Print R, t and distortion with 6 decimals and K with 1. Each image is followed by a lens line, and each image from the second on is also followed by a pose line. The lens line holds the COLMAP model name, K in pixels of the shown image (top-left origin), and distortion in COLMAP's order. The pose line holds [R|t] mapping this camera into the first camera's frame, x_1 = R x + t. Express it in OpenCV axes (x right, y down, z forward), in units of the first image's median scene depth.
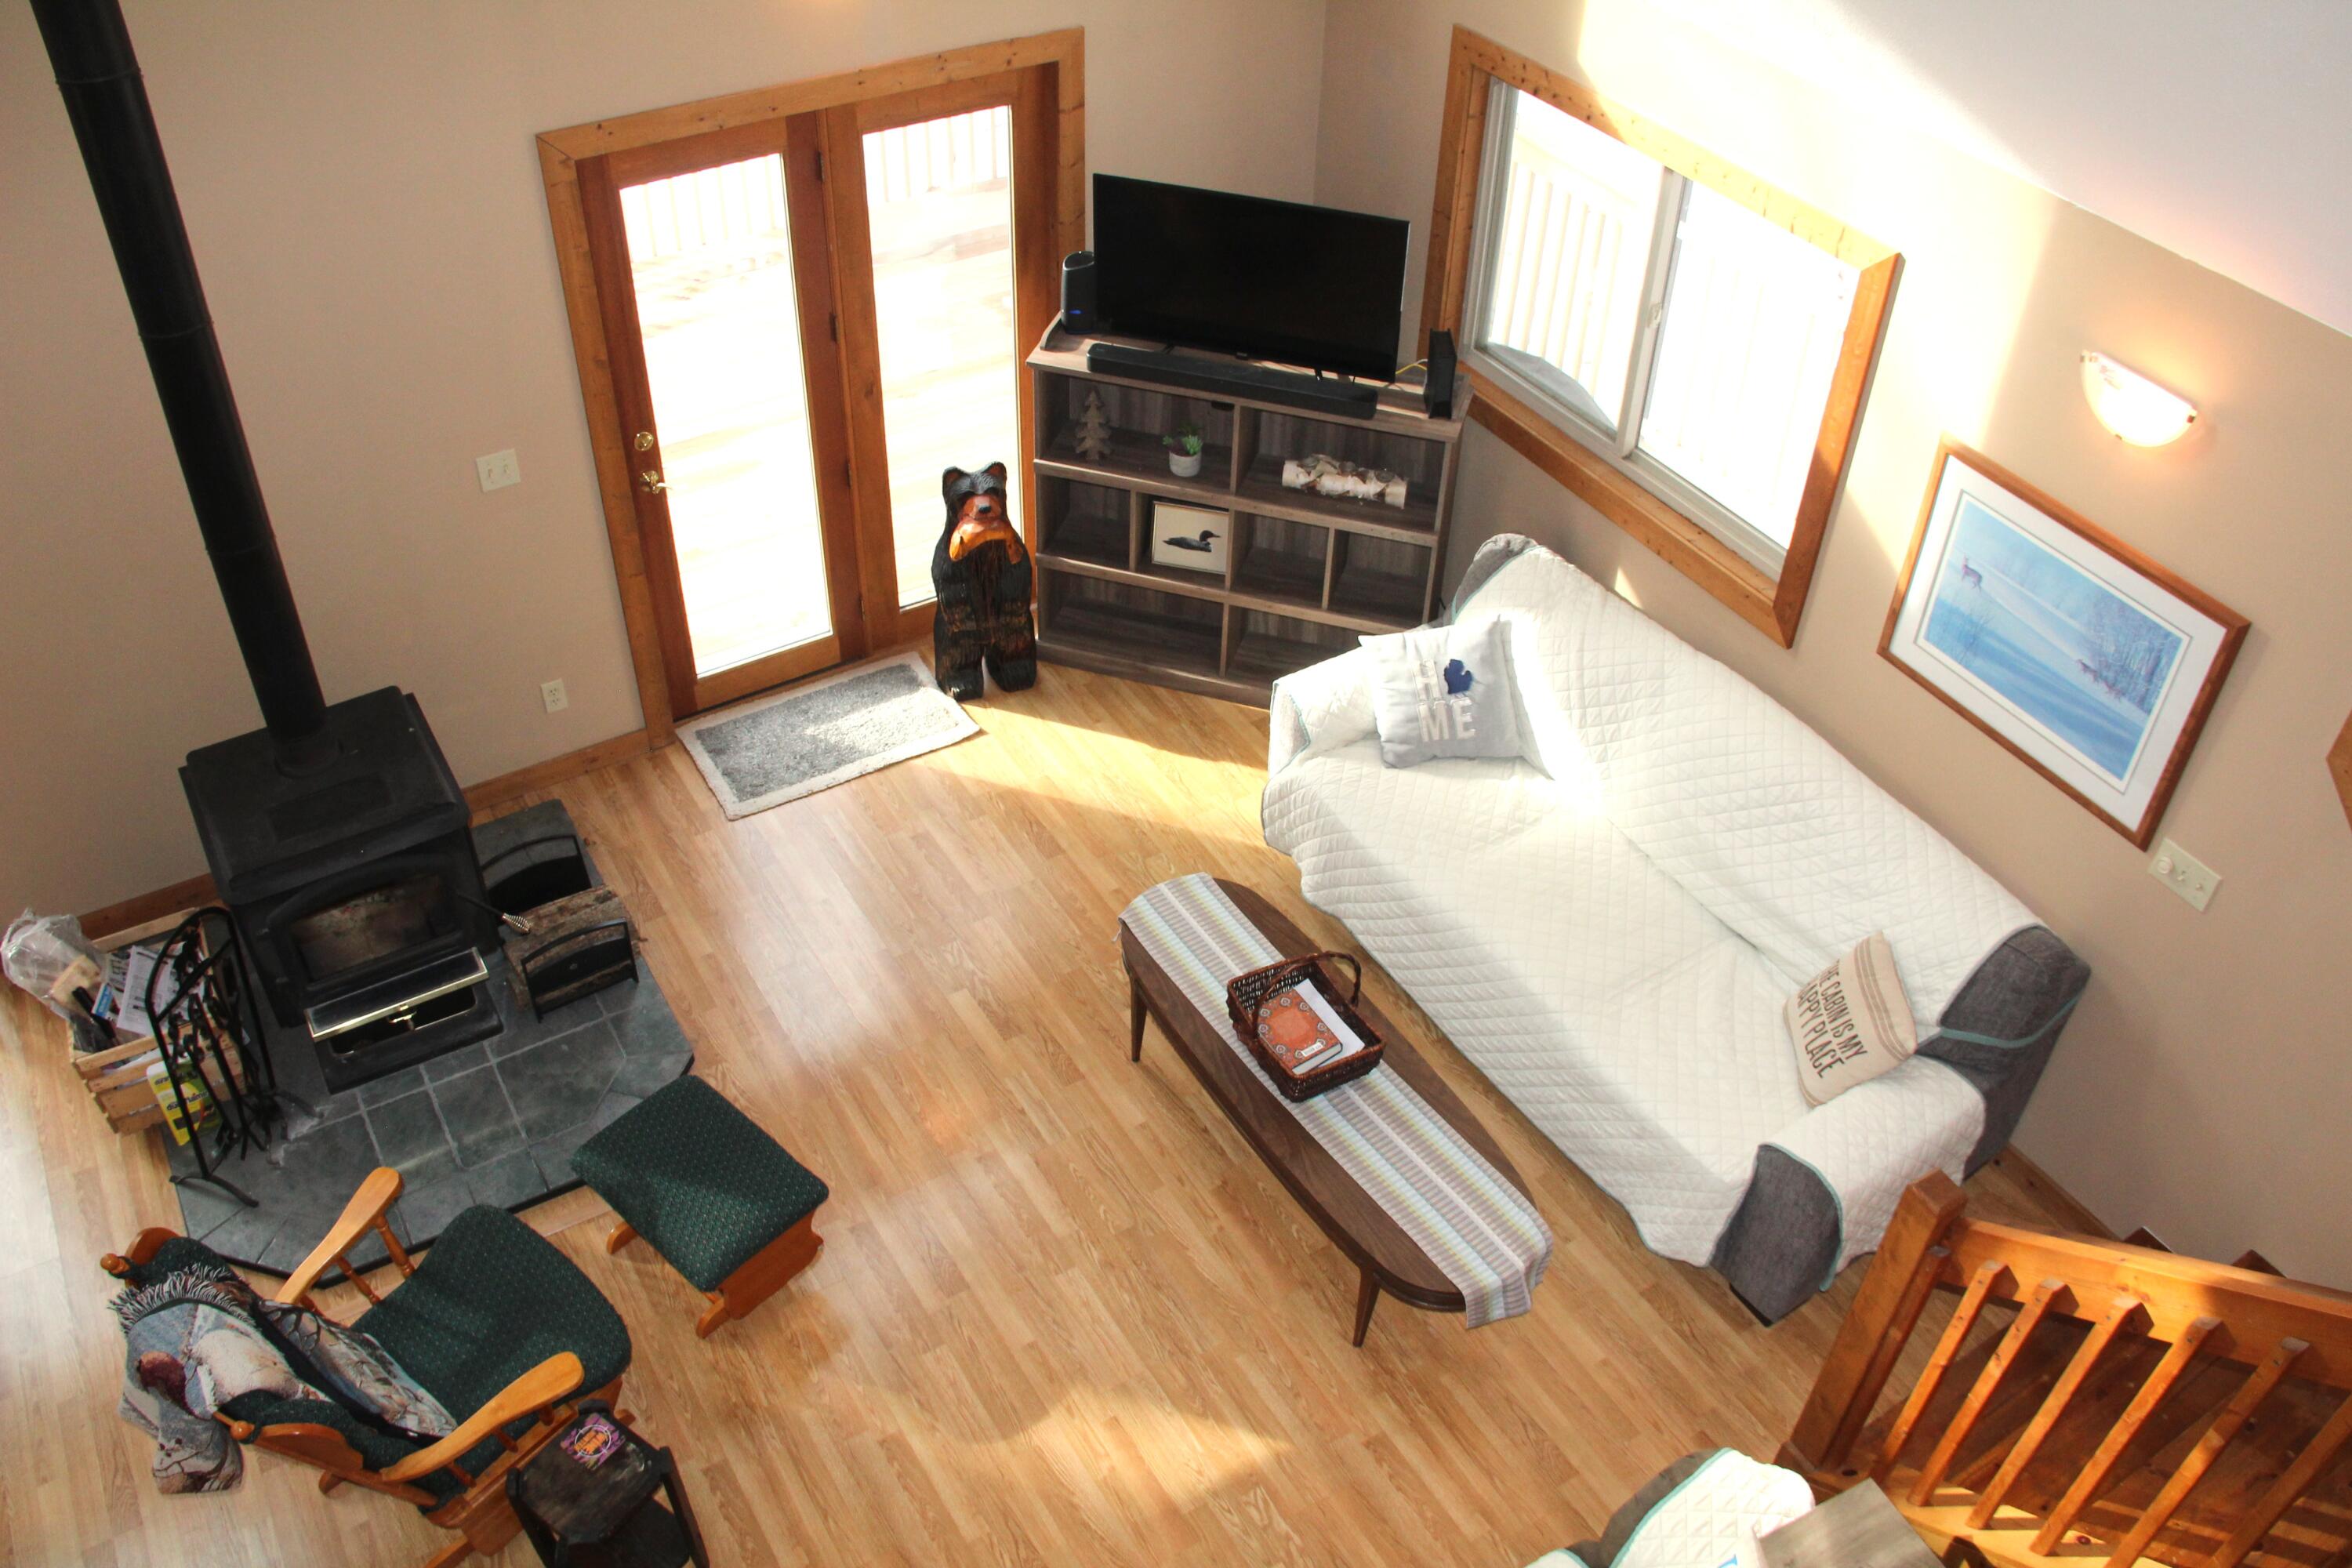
lens RADIAL K [[1916.3, 0, 1187.9], [0, 1916.3, 763.9], [0, 0, 1]] dist [-0.182974, 0.129870]
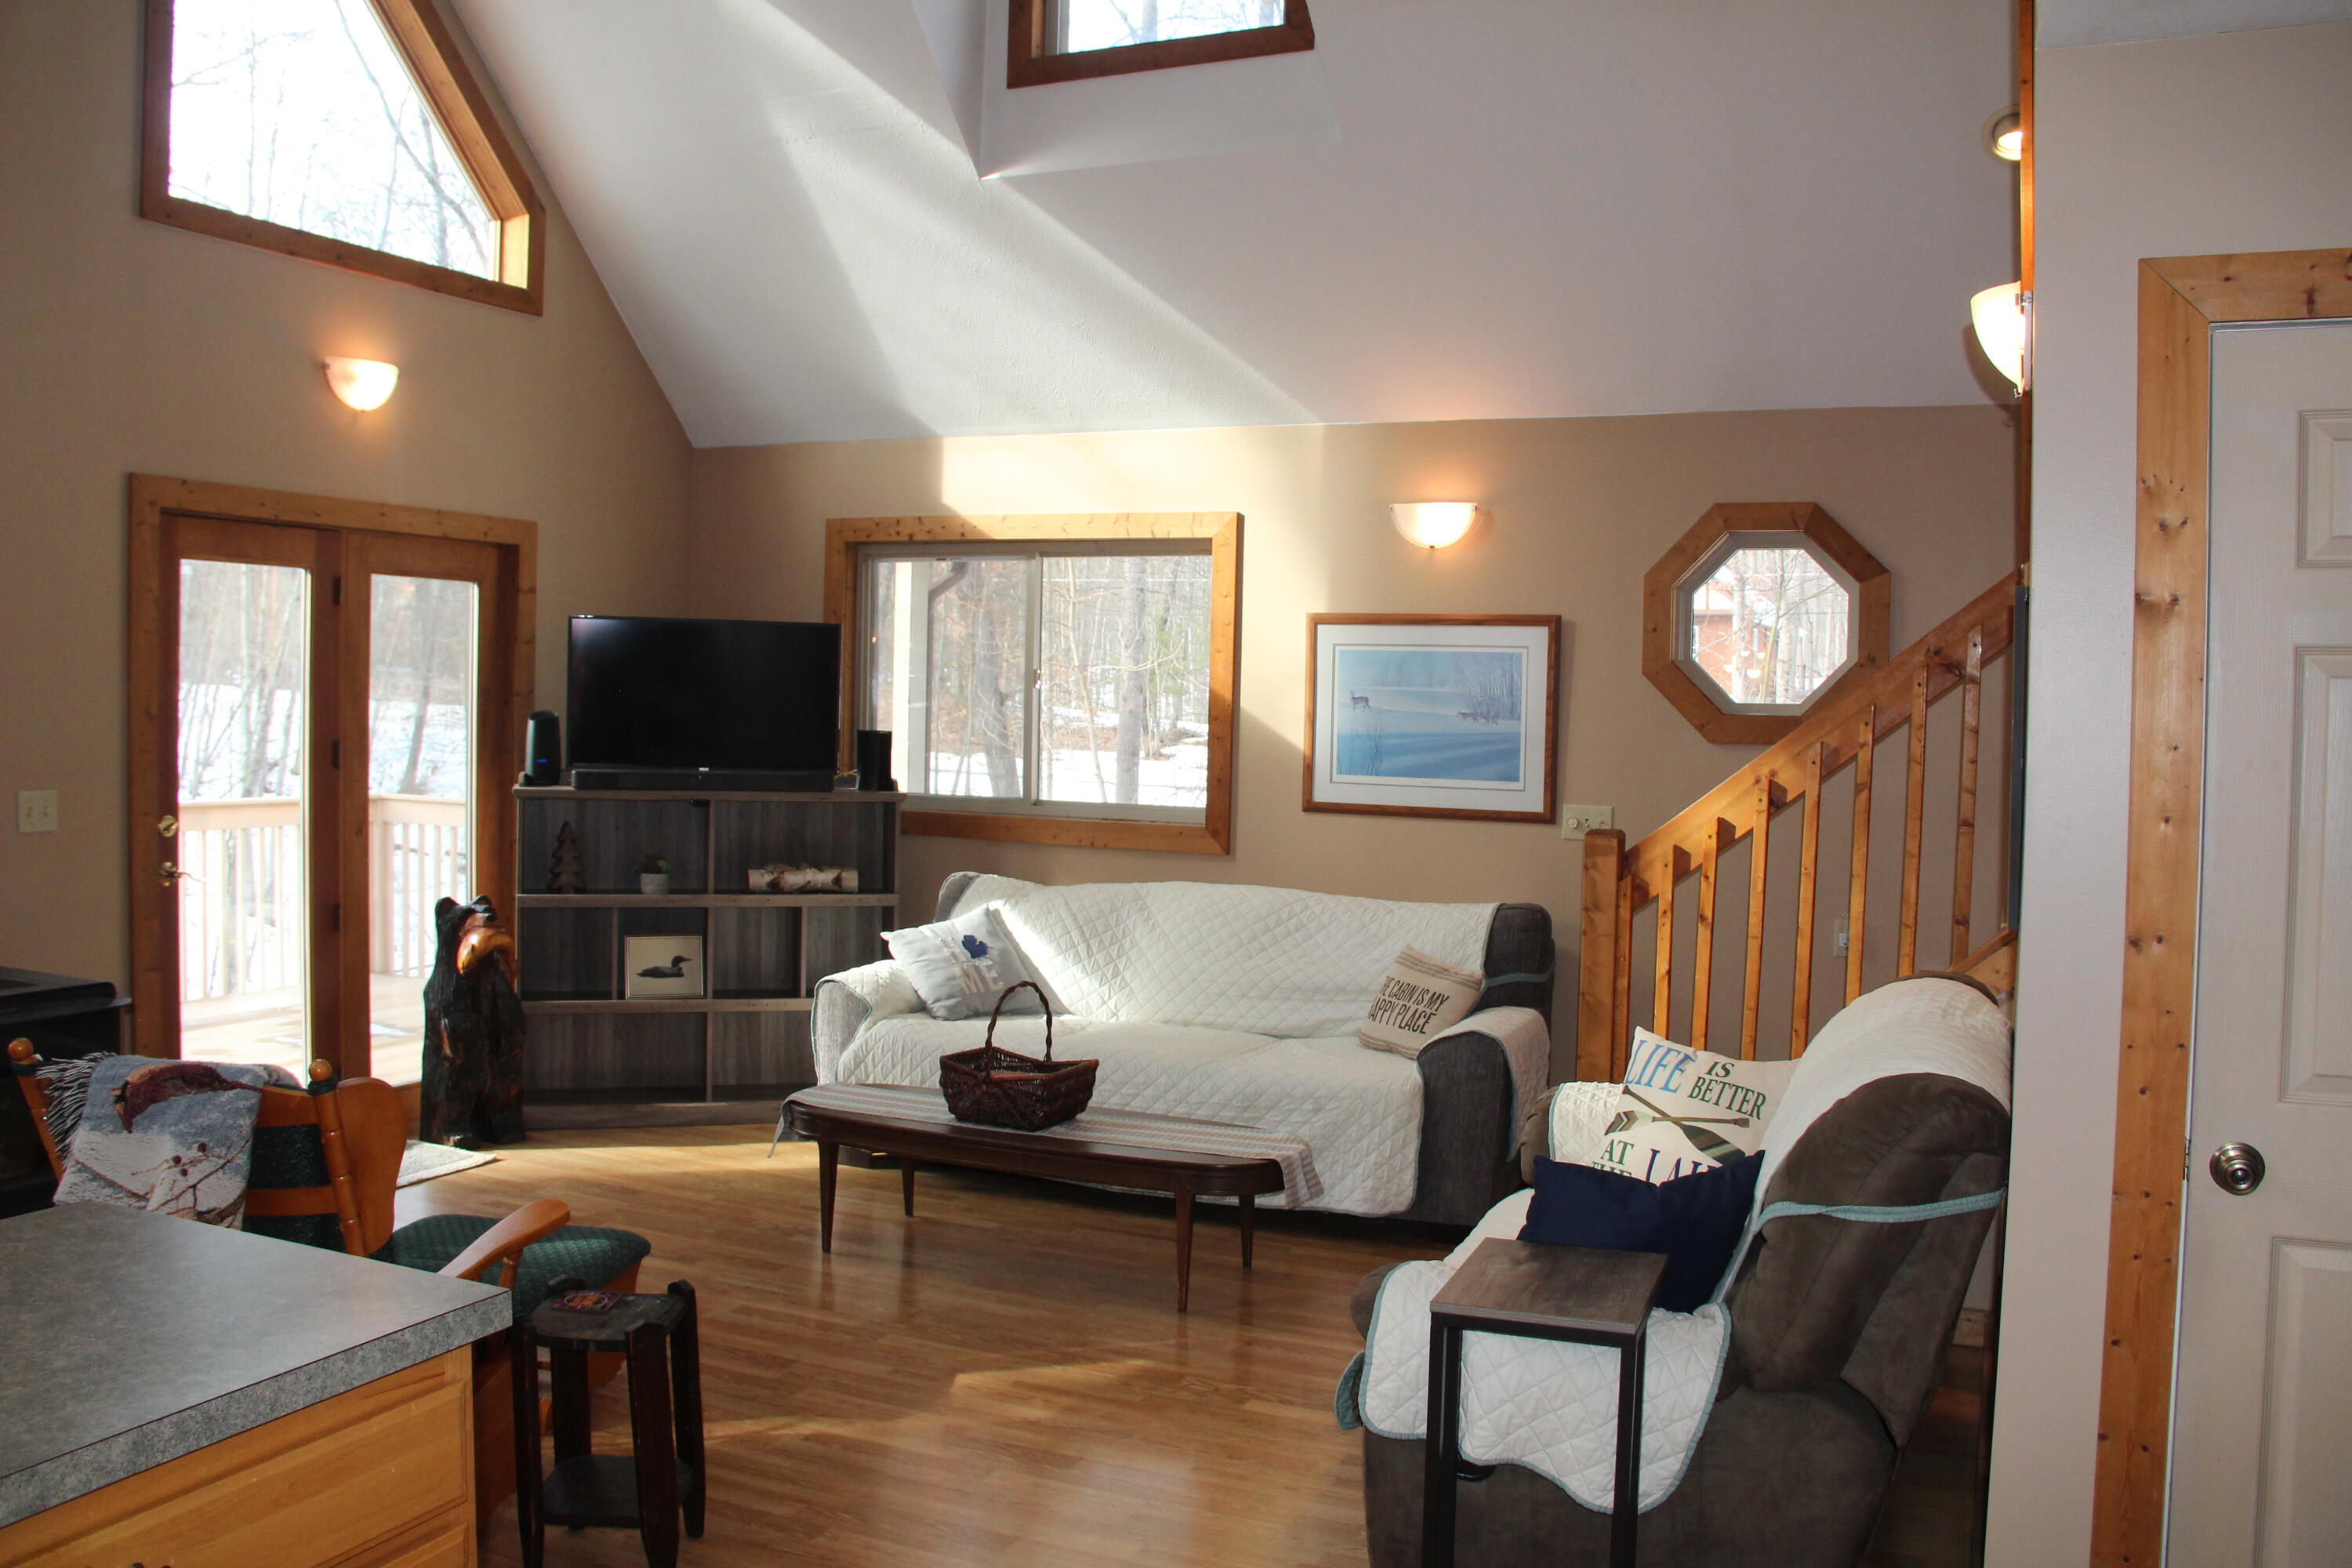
lens RADIAL K [[1916.3, 0, 1213.5], [0, 1916.3, 791.6], [0, 0, 1]] dist [-0.182974, 0.129870]
pose [[0.819709, -0.034563, 0.571737, -0.427885], [0.368218, 0.796386, -0.479776, 0.524828], [-0.438741, 0.603801, 0.665531, 0.122580]]
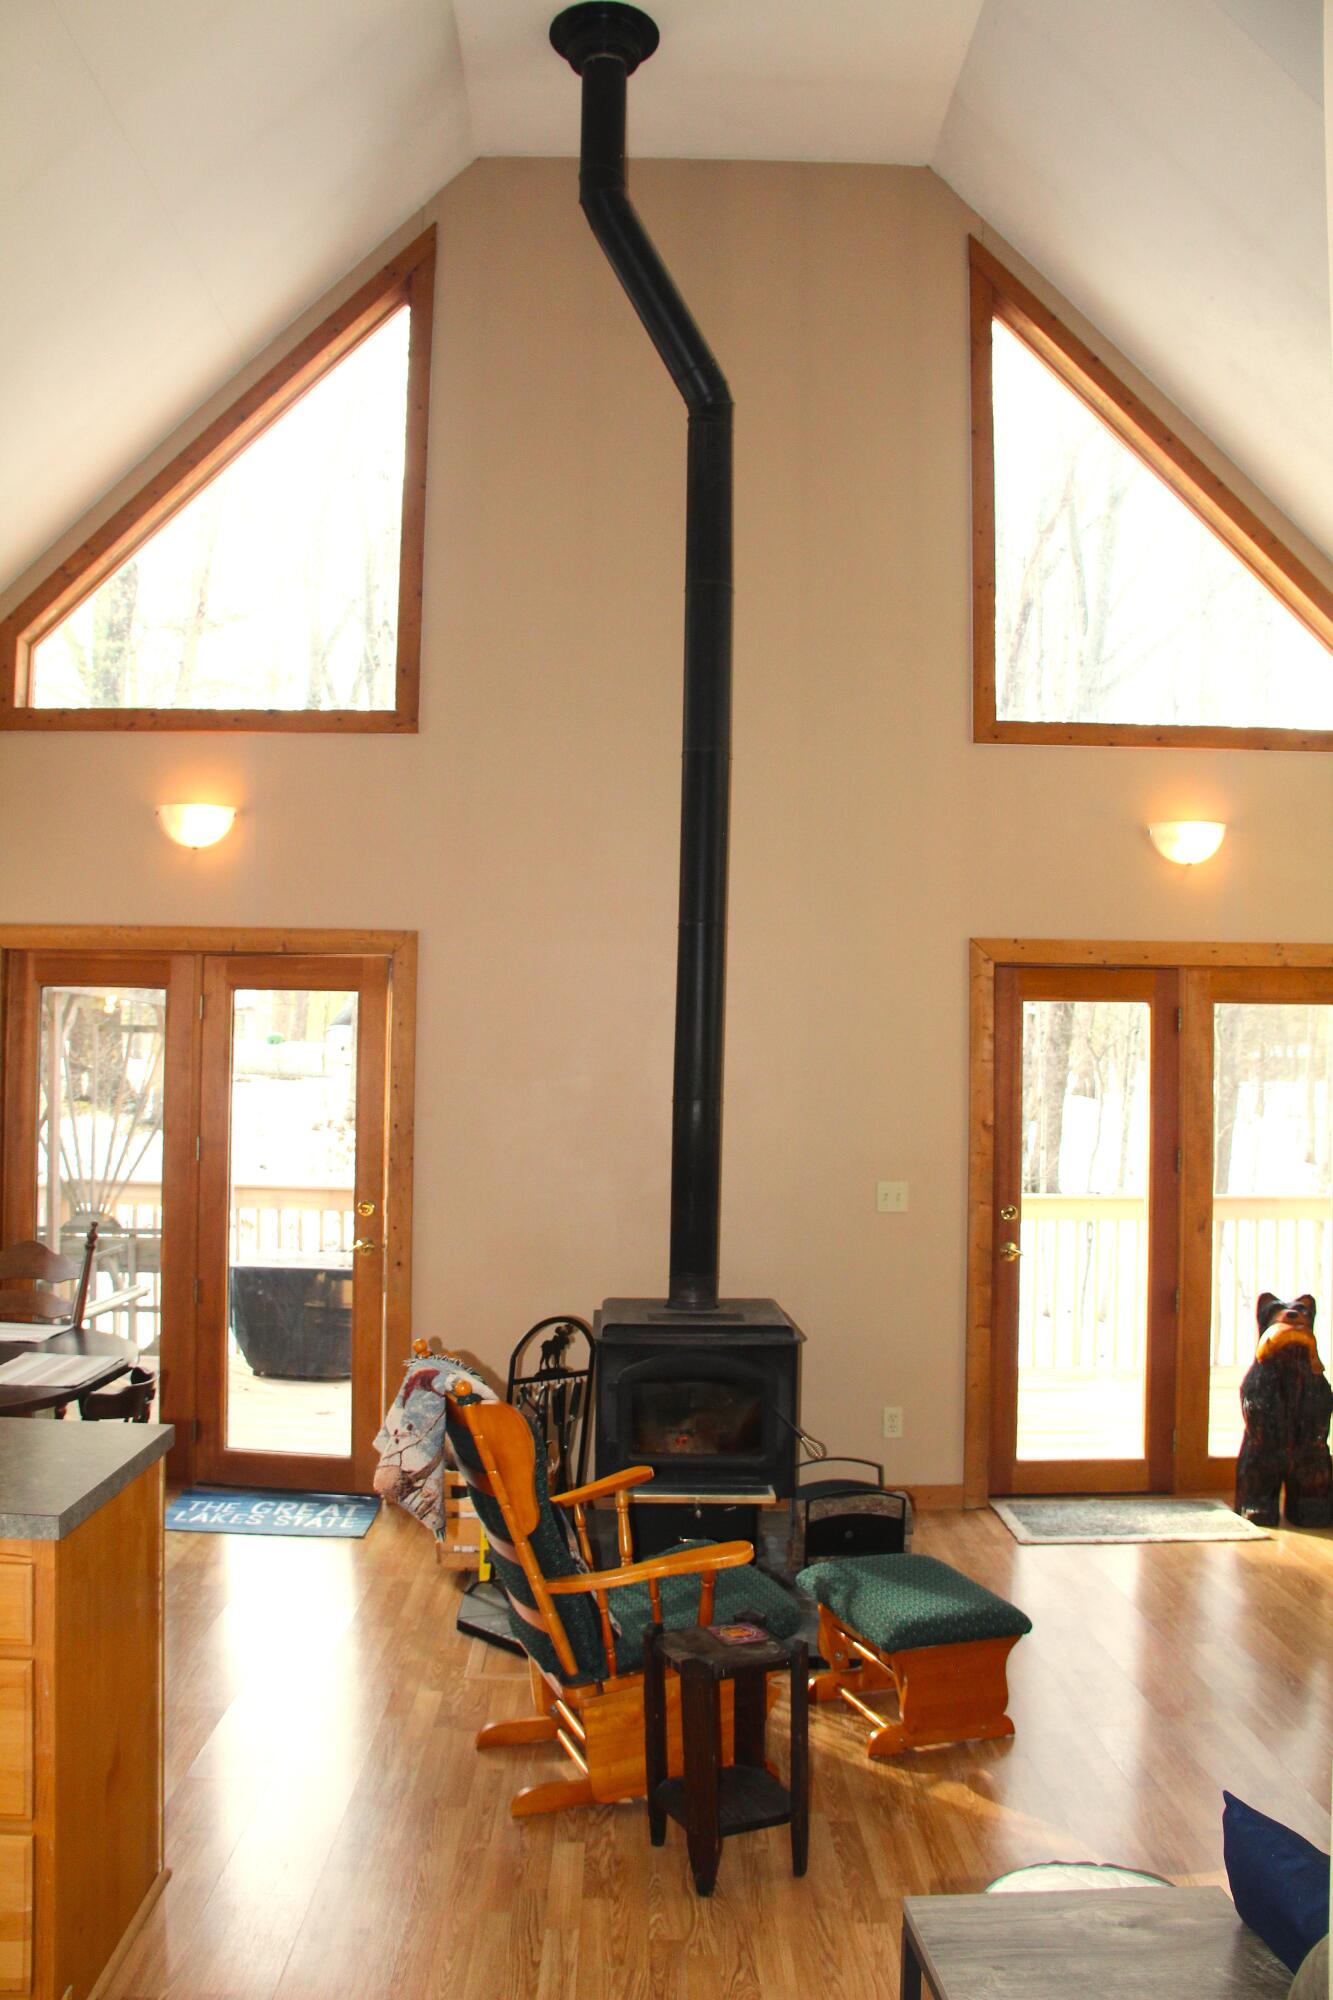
lens RADIAL K [[1629.5, 0, 640.9], [0, 1629.5, 1035.6], [0, 0, 1]] dist [-0.182974, 0.129870]
pose [[0.853589, -0.031043, -0.520021, 0.065190], [-0.326451, 0.746042, -0.580389, 0.482107], [0.405975, 0.665175, 0.626679, 0.173978]]
